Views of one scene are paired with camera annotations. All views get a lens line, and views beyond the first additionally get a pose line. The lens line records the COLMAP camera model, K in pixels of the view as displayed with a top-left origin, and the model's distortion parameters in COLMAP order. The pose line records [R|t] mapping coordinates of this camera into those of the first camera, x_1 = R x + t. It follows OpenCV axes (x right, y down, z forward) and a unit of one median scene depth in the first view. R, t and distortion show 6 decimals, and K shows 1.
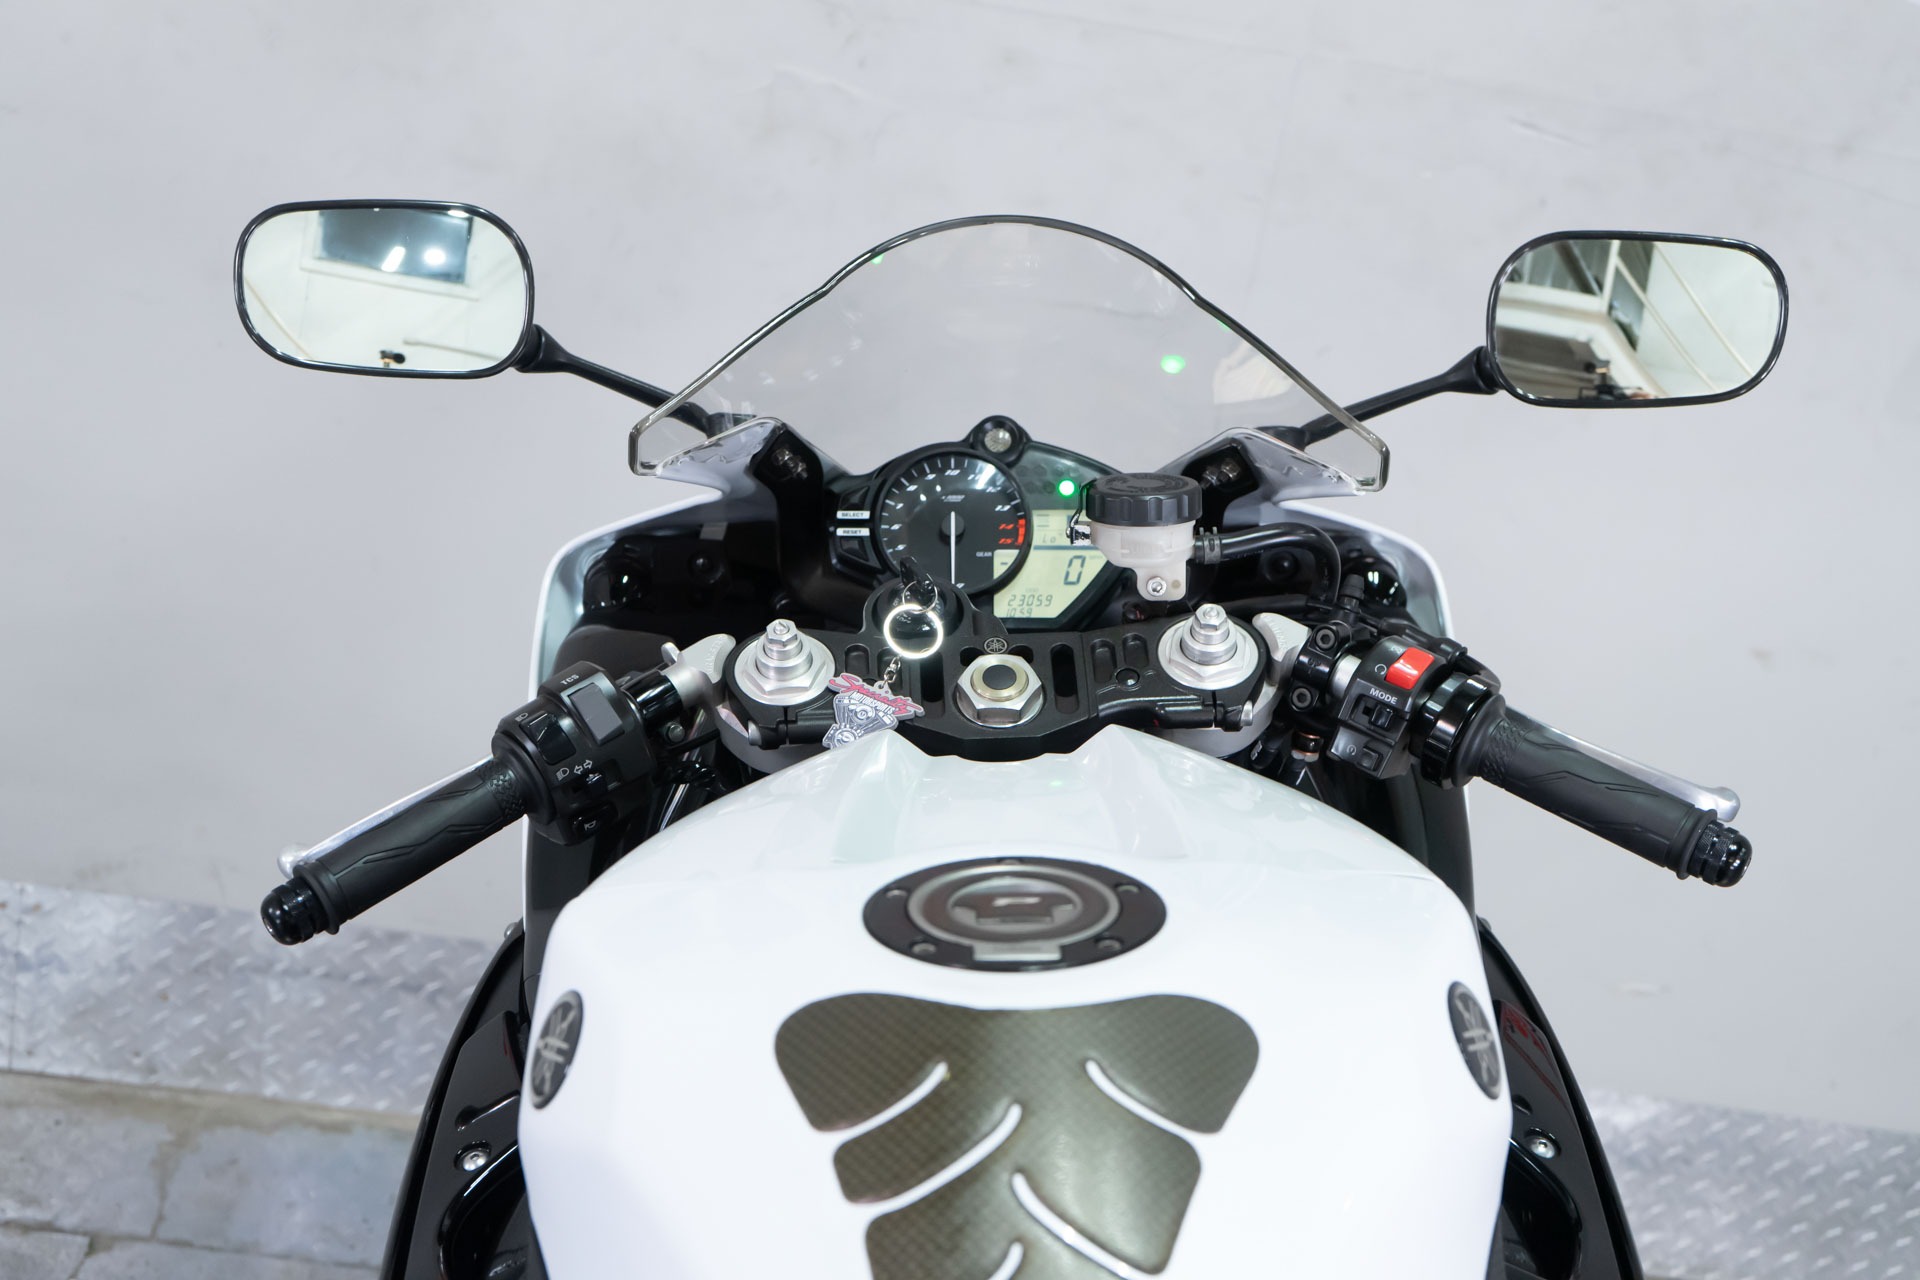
lens RADIAL K [[2577.8, 0, 960.0], [0, 2577.8, 640.0], [0, 0, 1]] dist [0.012050, -0.012982]
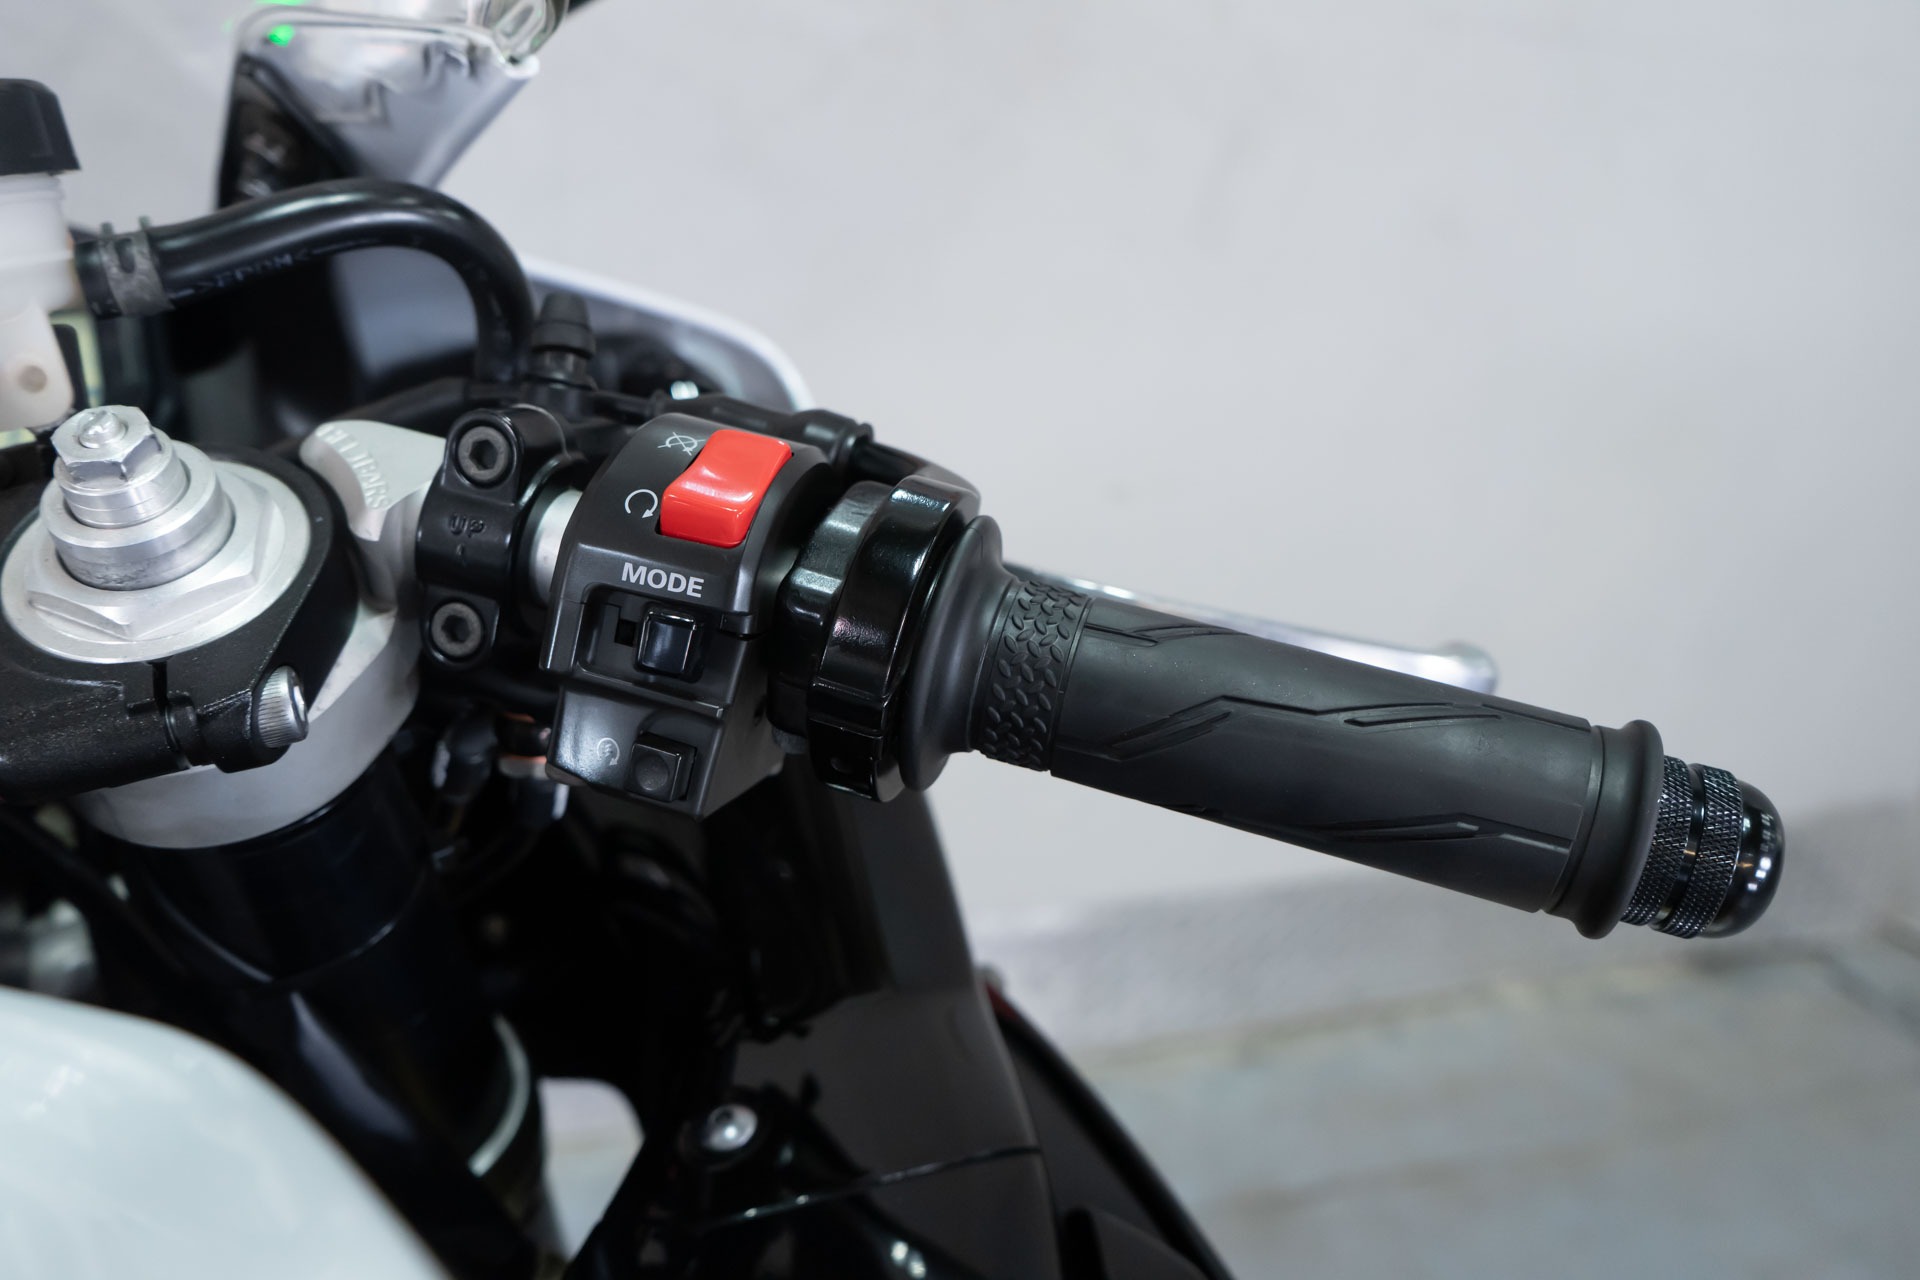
lens RADIAL K [[1539.7, 0, 960.0], [0, 1539.7, 640.0], [0, 0, 1]] dist [-0.003838, -0.003604]
pose [[0.948131, -0.192253, 0.253154, 0.147494], [0.182760, 0.981280, 0.060727, 0.024161], [-0.260090, -0.011311, 0.965518, 0.790243]]
